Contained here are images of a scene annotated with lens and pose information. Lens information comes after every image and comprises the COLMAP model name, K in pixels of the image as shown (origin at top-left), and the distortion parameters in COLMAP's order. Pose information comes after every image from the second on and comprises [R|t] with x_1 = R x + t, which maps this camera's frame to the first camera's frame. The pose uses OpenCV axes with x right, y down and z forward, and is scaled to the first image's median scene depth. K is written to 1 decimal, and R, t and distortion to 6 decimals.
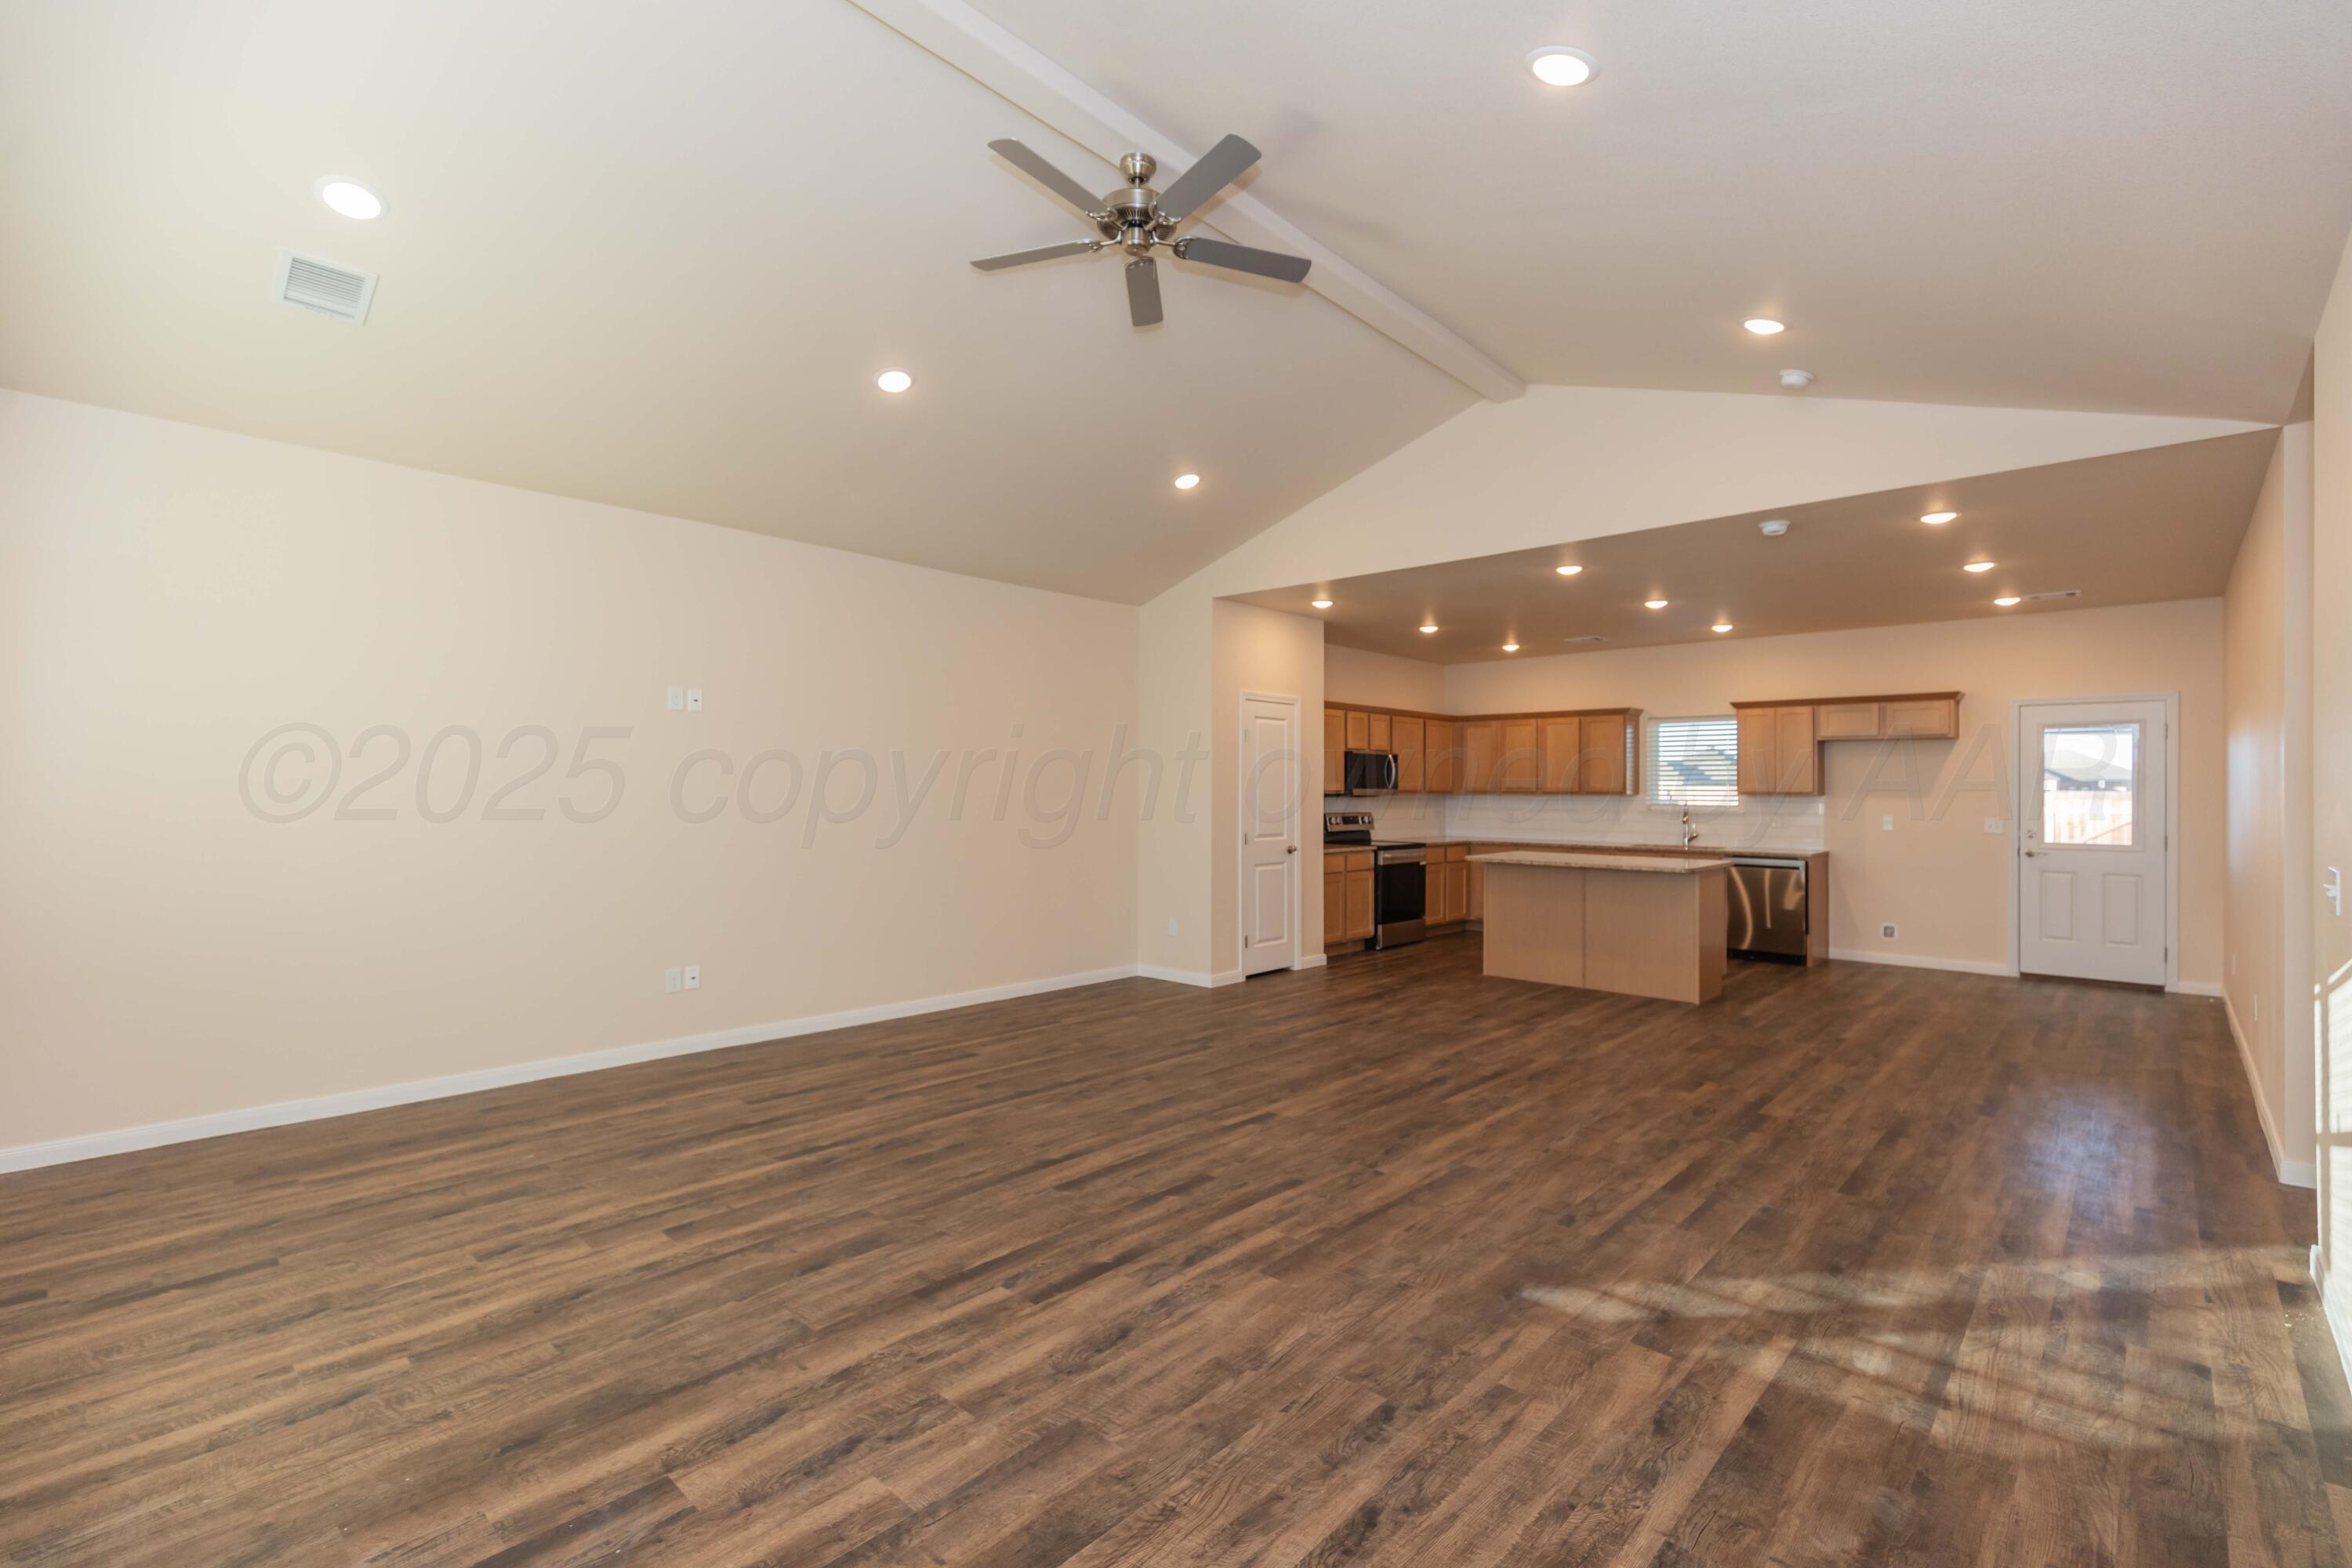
lens RADIAL K [[1094.7, 0, 1133.9], [0, 1094.7, 788.6], [0, 0, 1]] dist [0.005190, -0.000270]
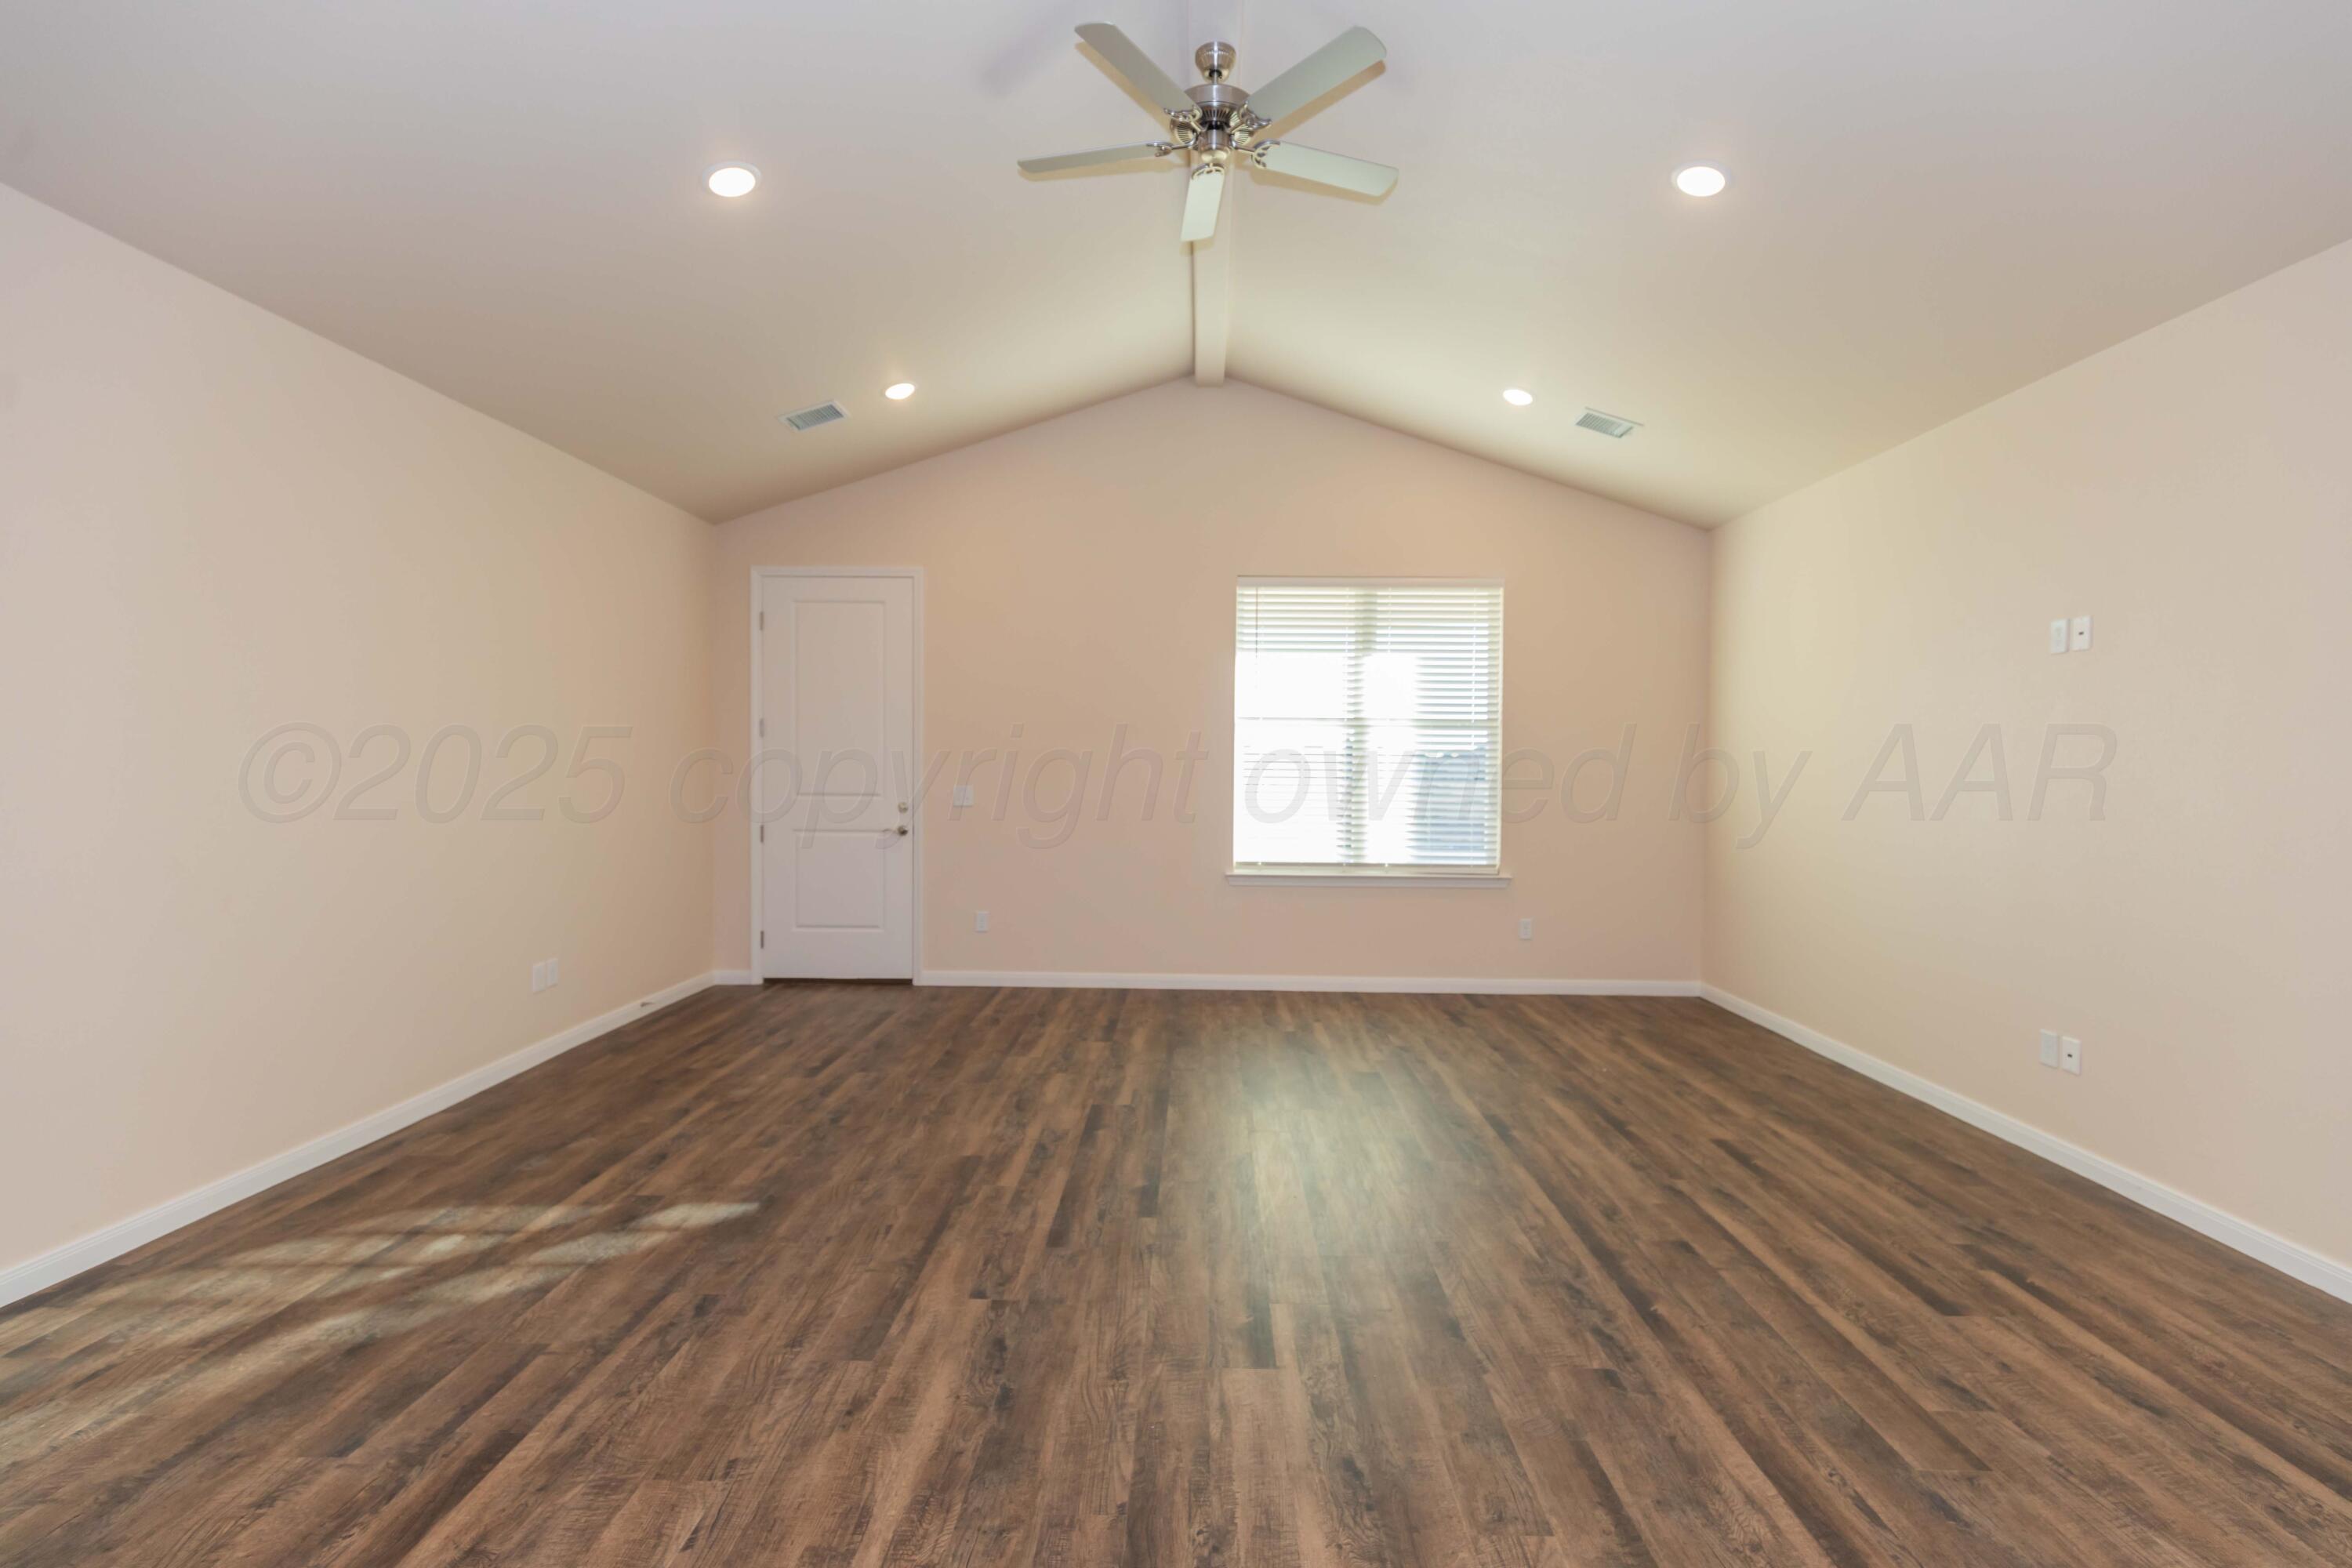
lens RADIAL K [[1047.3, 0, 1193.9], [0, 1047.3, 785.4], [0, 0, 1]] dist [0.001073, -0.000316]
pose [[-0.721953, 0.000812, -0.691942, 0.634448], [-0.013284, 0.999799, 0.015033, 0.016082], [0.691815, 0.020045, -0.721797, 1.701197]]
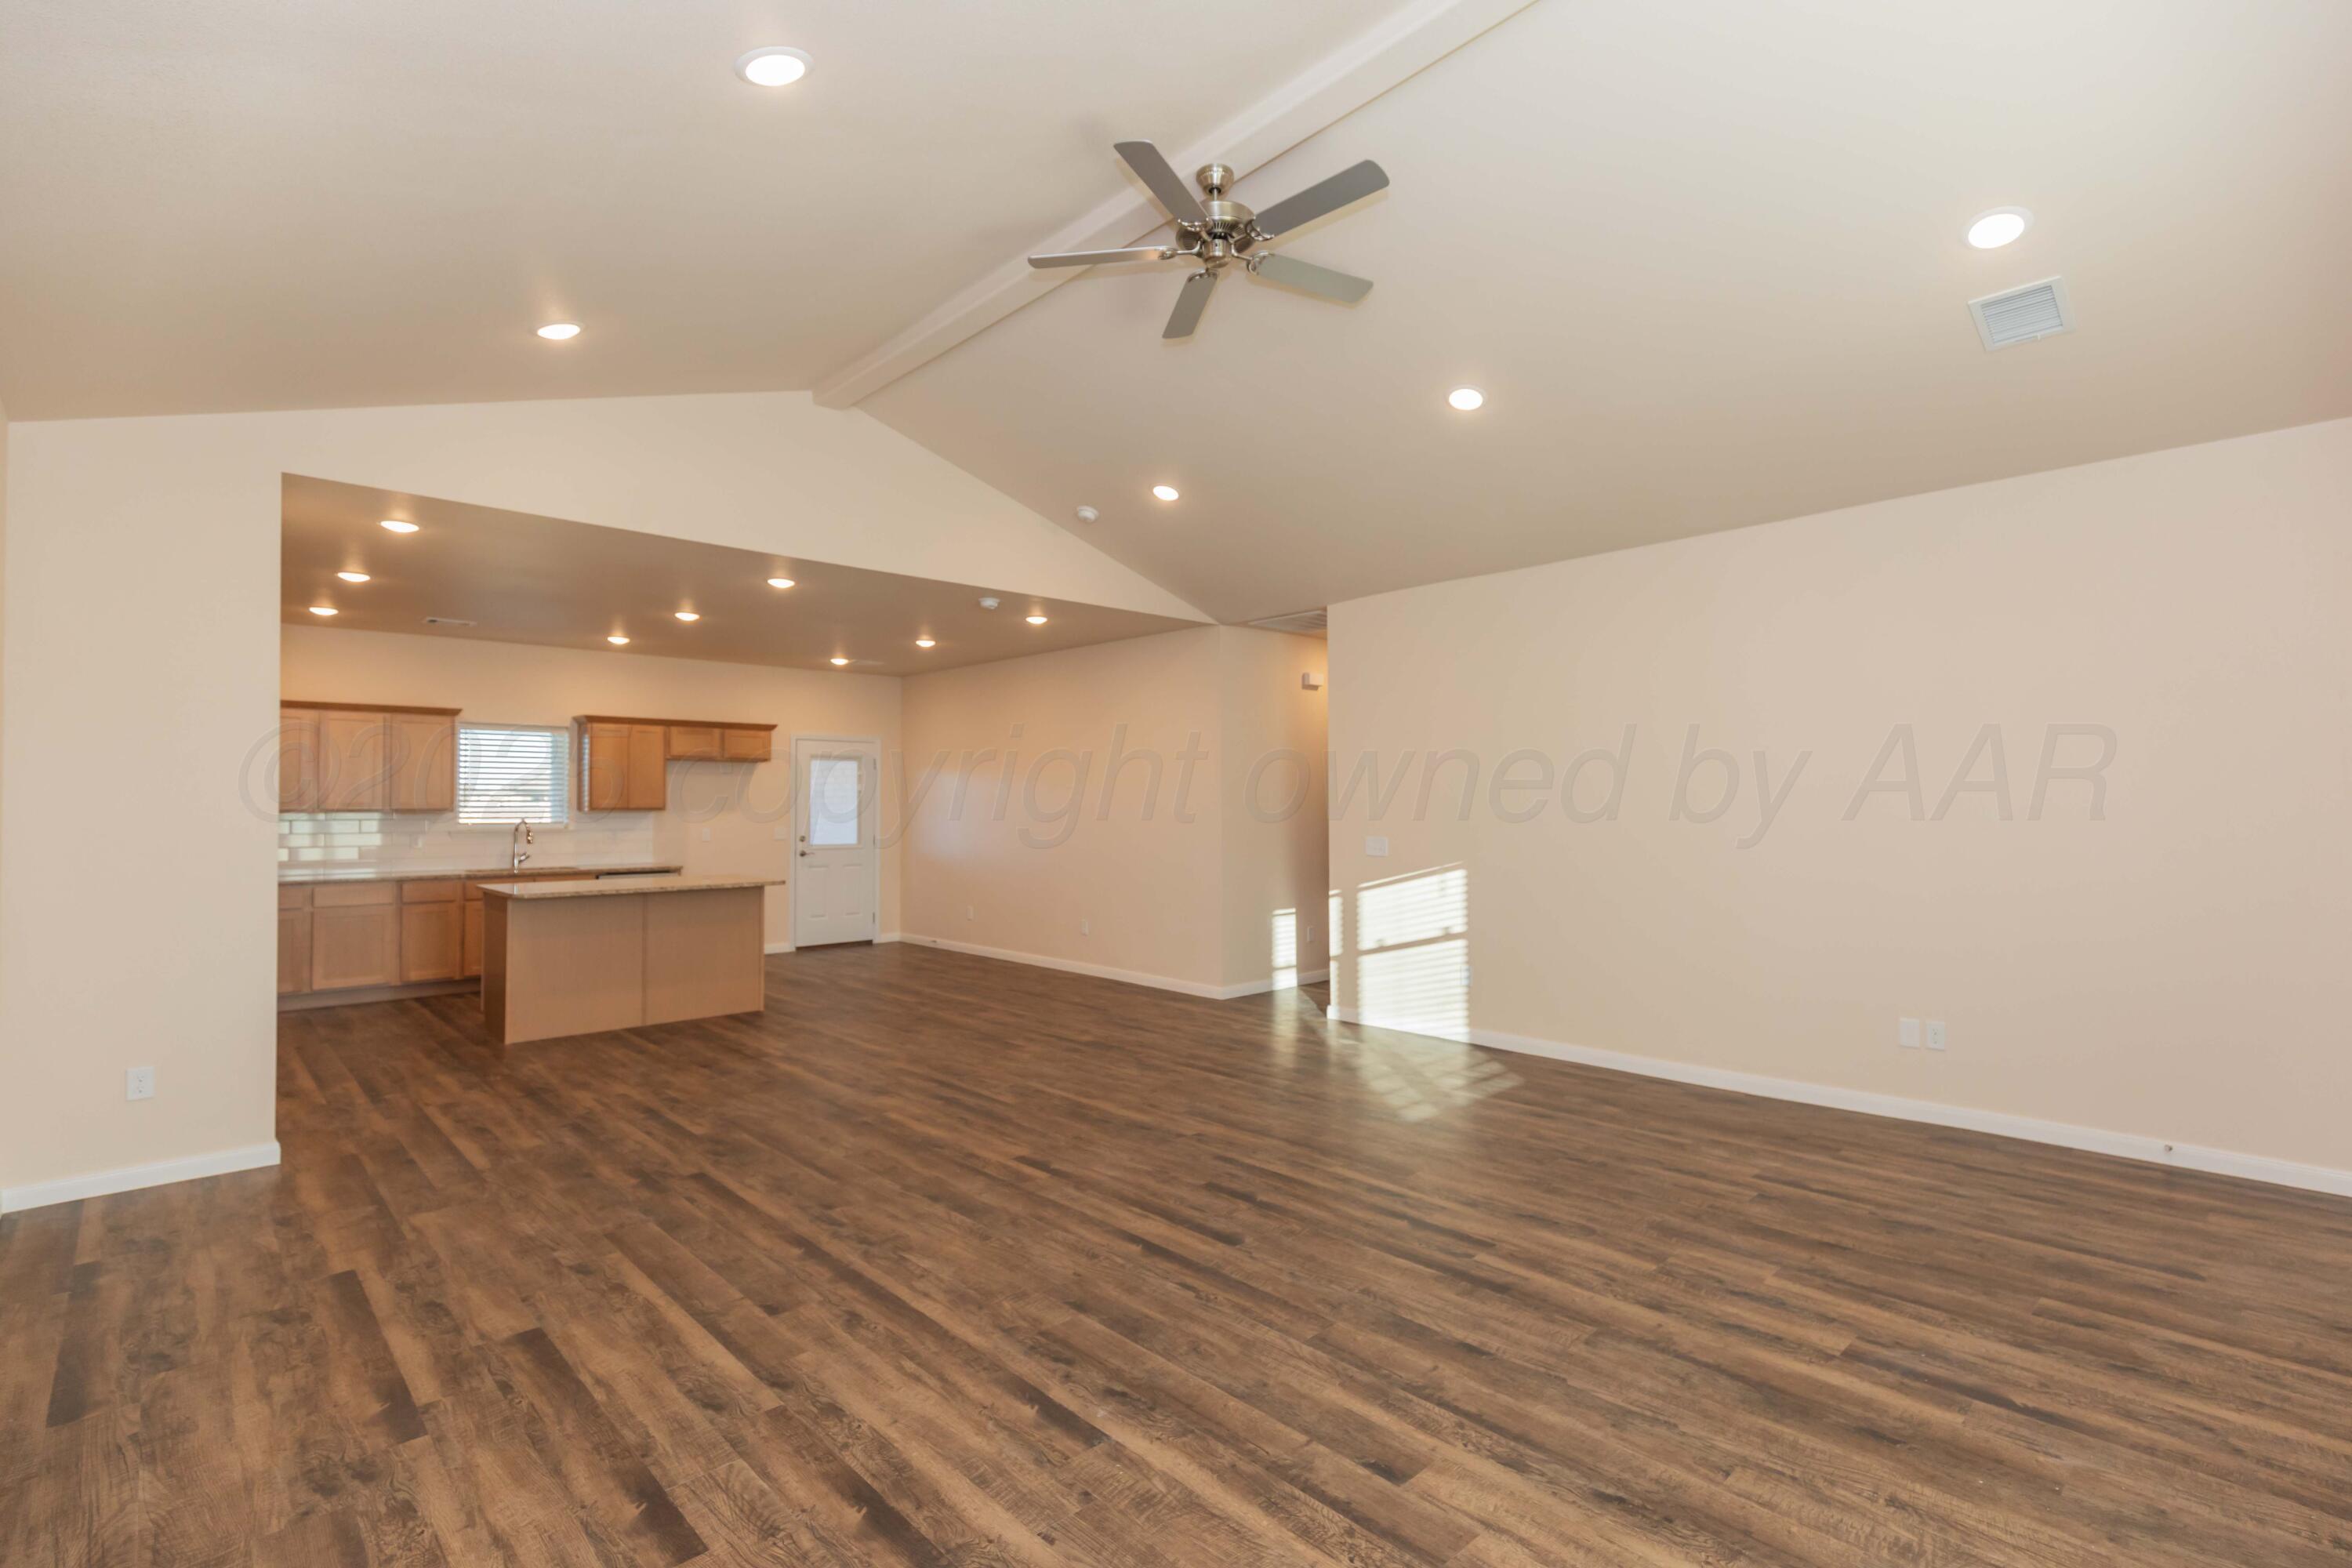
lens RADIAL K [[1095.3, 0, 1253.5], [0, 1095.3, 786.6], [0, 0, 1]] dist [0.005619, -0.000911]
pose [[-0.012054, 0.010504, 0.999872, -1.032927], [0.002878, 0.999941, -0.010470, -0.009764], [-0.999923, 0.002752, -0.012084, 1.033792]]
